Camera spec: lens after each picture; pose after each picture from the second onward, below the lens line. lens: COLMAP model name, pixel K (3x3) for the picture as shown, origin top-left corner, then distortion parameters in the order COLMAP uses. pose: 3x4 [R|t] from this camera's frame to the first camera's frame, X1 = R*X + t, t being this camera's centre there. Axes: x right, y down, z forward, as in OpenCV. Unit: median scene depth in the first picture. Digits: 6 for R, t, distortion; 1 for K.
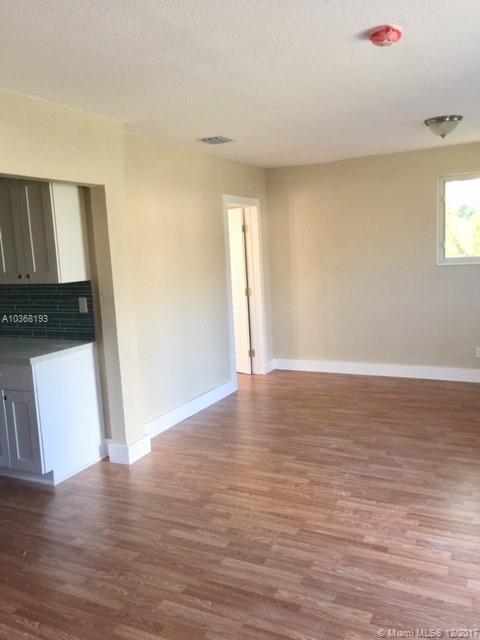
lens RADIAL K [[545.6, 0, 240.0], [0, 545.6, 320.0], [0, 0, 1]] dist [0.093119, -0.125345]
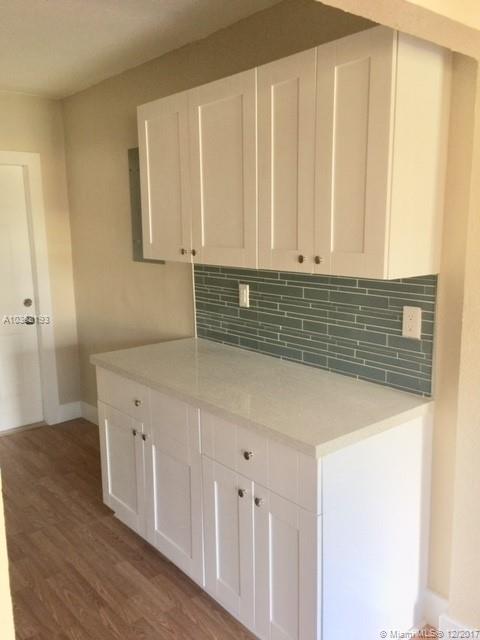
lens RADIAL K [[548.8, 0, 240.0], [0, 548.8, 320.0], [0, 0, 1]] dist [0.100824, -0.127317]
pose [[0.918480, 0.105898, -0.381025, -0.227119], [-0.084452, 0.993778, 0.072623, -0.049814], [0.386344, -0.034525, 0.921708, 0.460617]]
